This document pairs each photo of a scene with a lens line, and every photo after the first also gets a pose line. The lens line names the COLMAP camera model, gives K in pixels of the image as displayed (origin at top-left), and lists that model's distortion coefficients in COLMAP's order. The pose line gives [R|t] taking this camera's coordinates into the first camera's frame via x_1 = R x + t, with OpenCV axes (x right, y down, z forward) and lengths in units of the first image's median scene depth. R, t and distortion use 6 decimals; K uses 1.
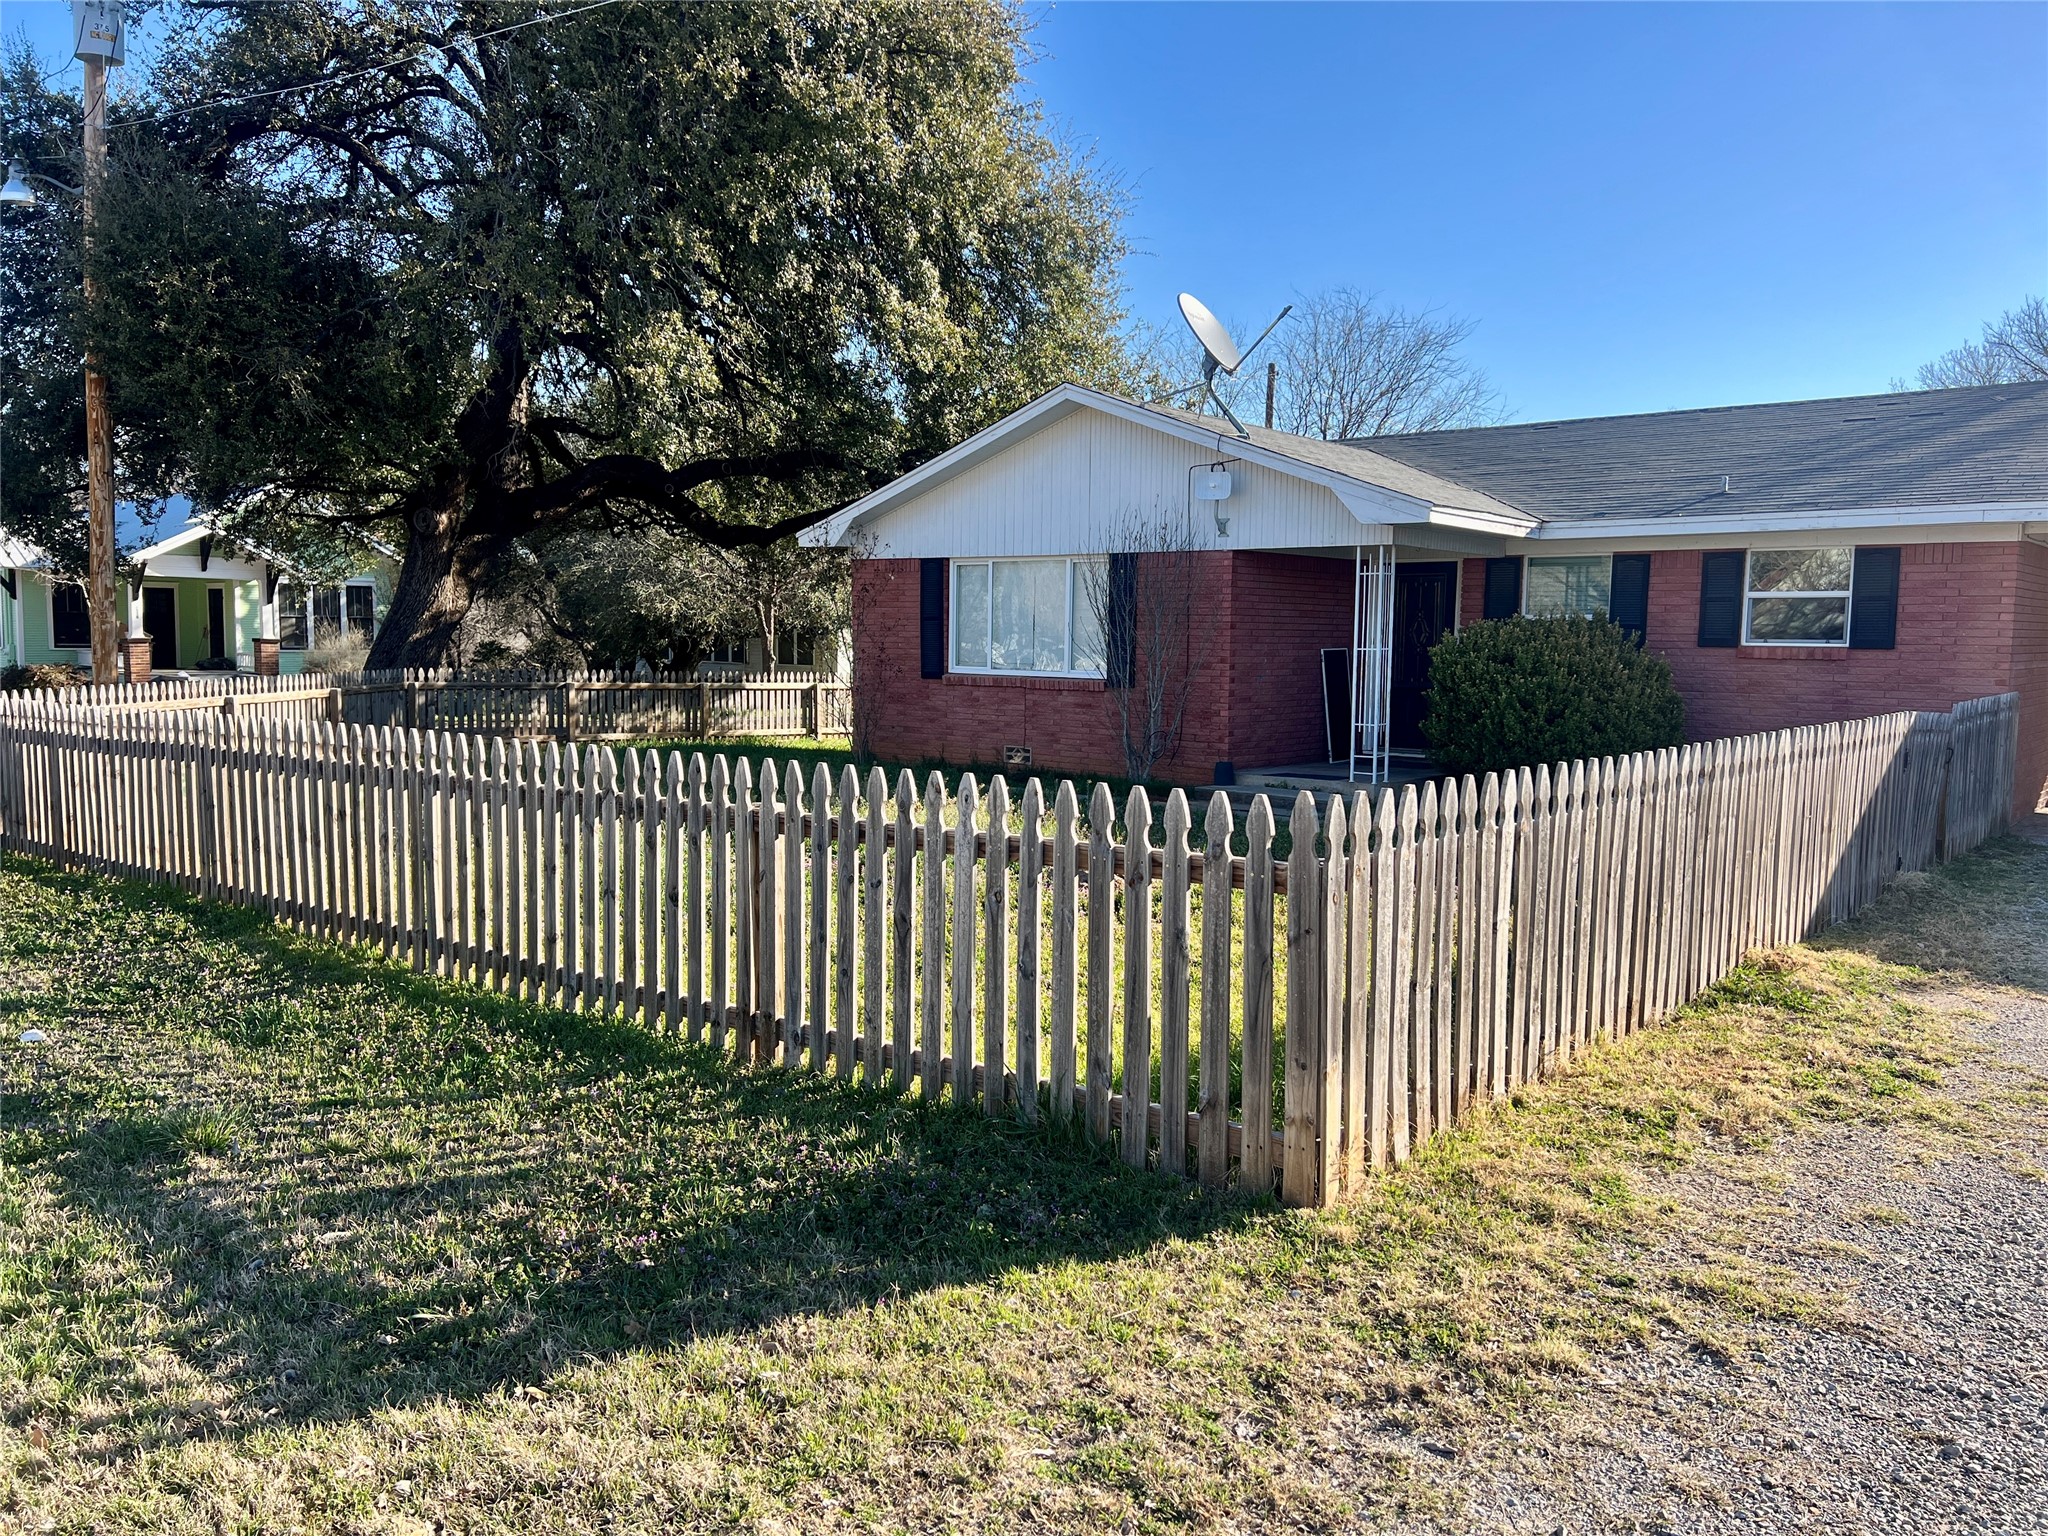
lens RADIAL K [[1518.6, 0, 1020.7], [0, 1518.6, 761.6], [0, 0, 1]] dist [0.063532, -0.070008]
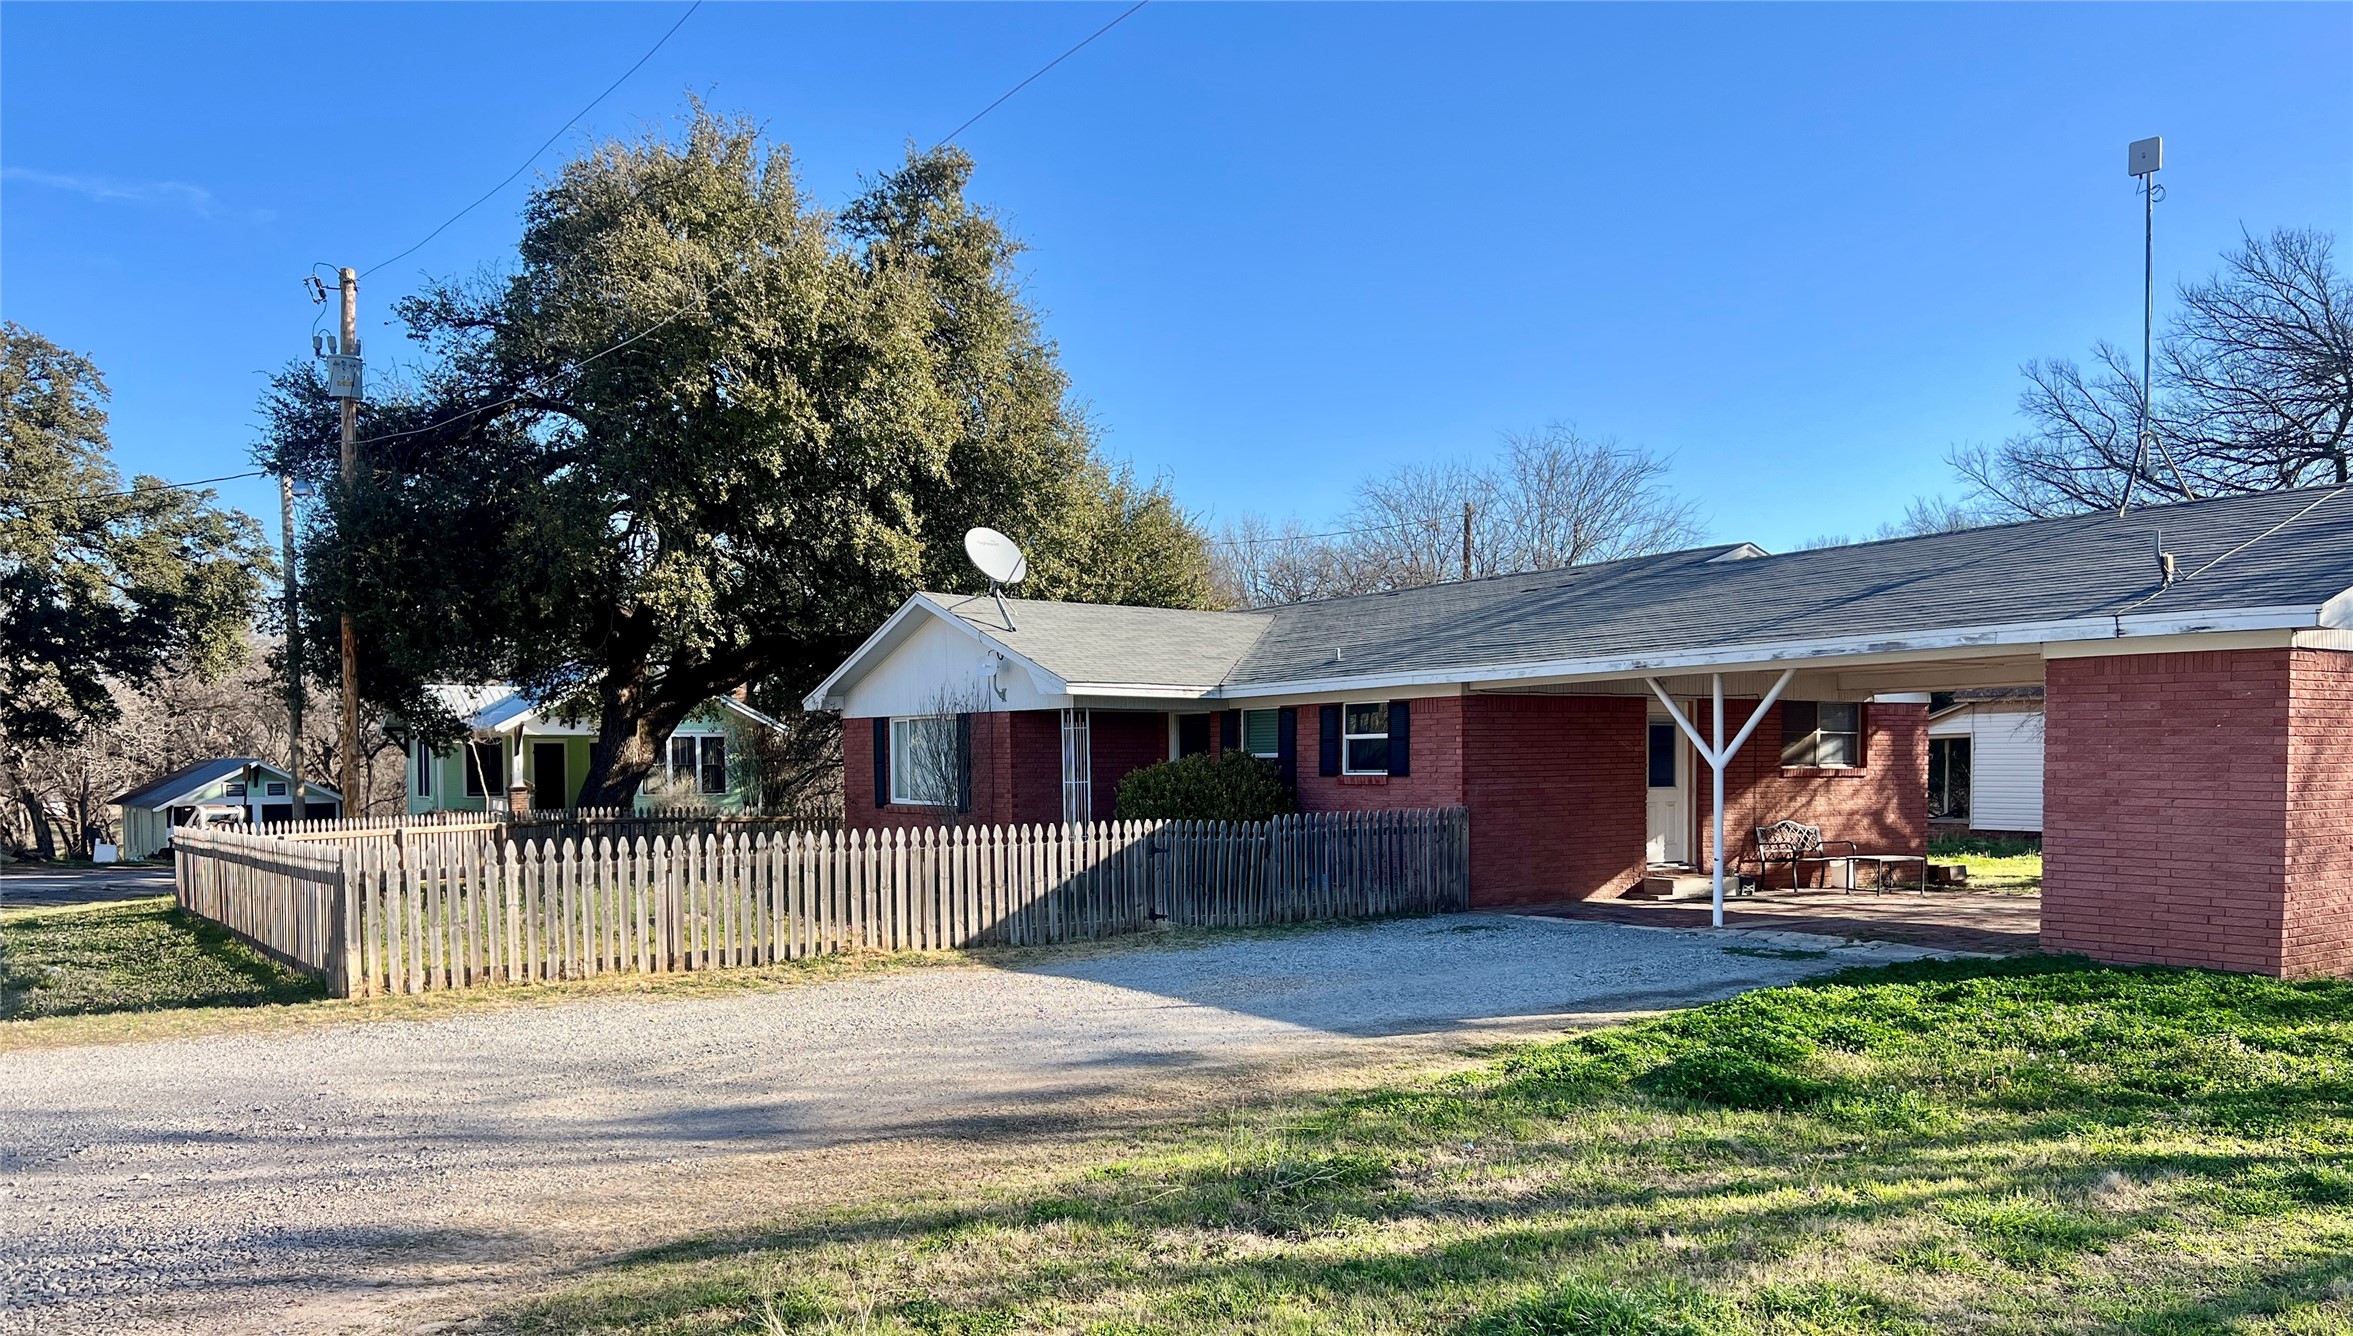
lens RADIAL K [[1659.1, 0, 1211.3], [0, 1659.1, 829.0], [0, 0, 1]] dist [0.030817, -0.027416]
pose [[0.975993, -0.013205, -0.217401, 0.587176], [0.003593, 0.999001, -0.044550, 0.031630], [0.217772, 0.042699, 0.975065, -0.378265]]
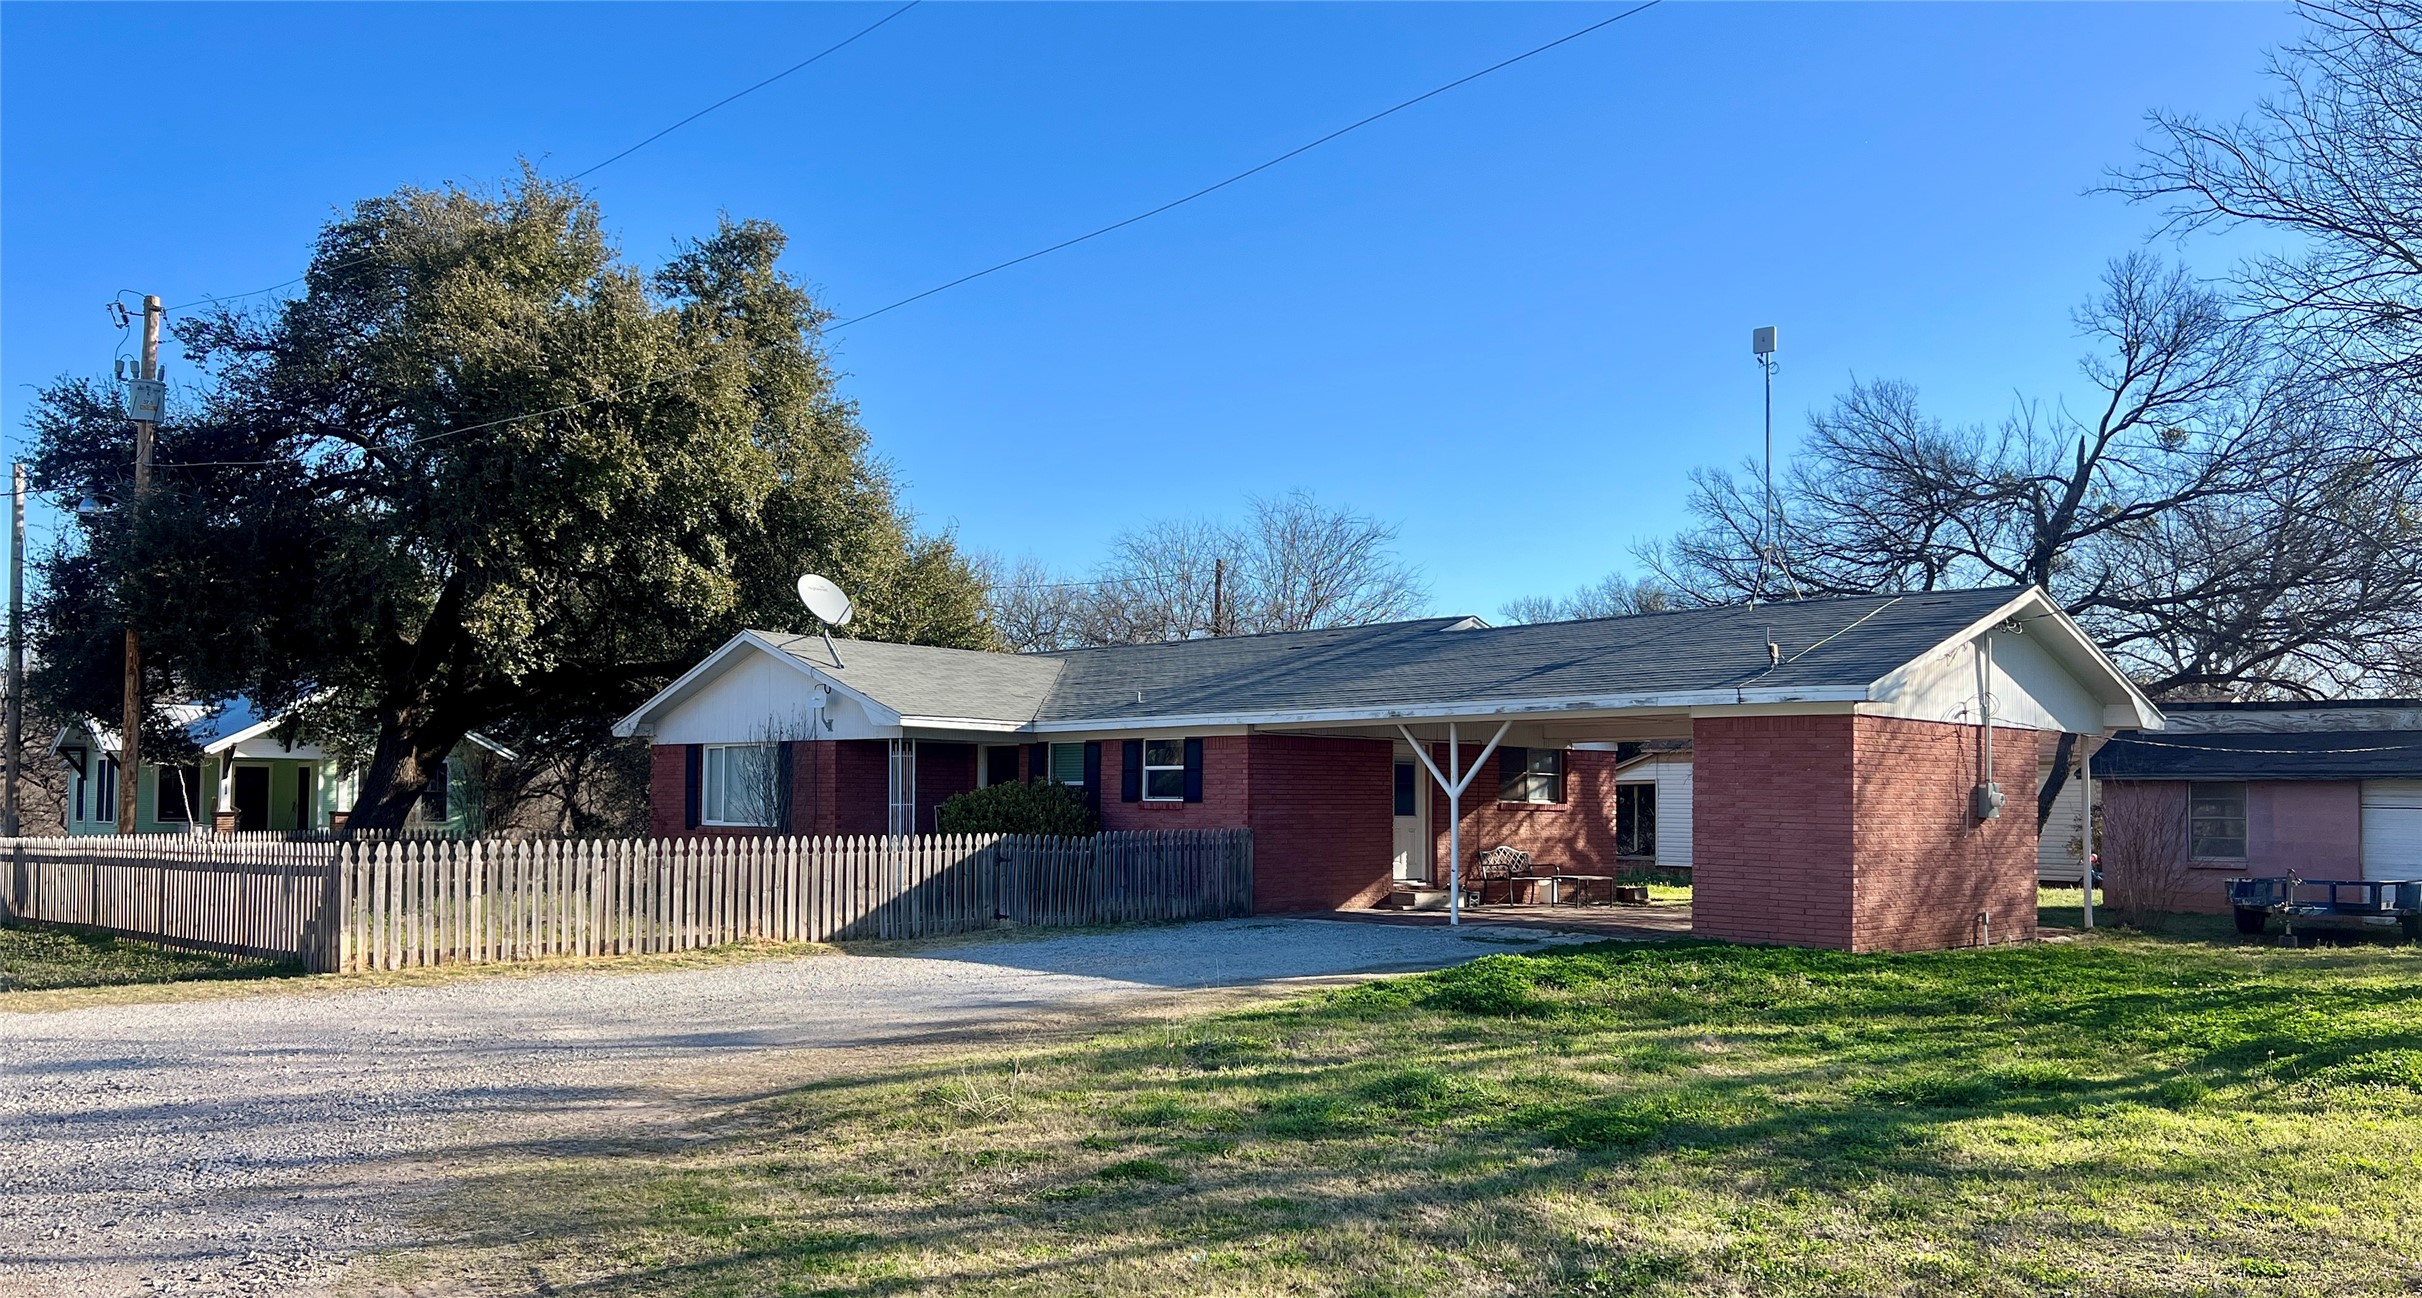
lens RADIAL K [[1725.1, 0, 1234.2], [0, 1725.1, 757.7], [0, 0, 1]] dist [0.020084, -0.032680]
pose [[0.999329, -0.008144, -0.035704, 0.548314], [0.004165, 0.993910, -0.110116, 0.063189], [0.036384, 0.109894, 0.993277, -0.632018]]
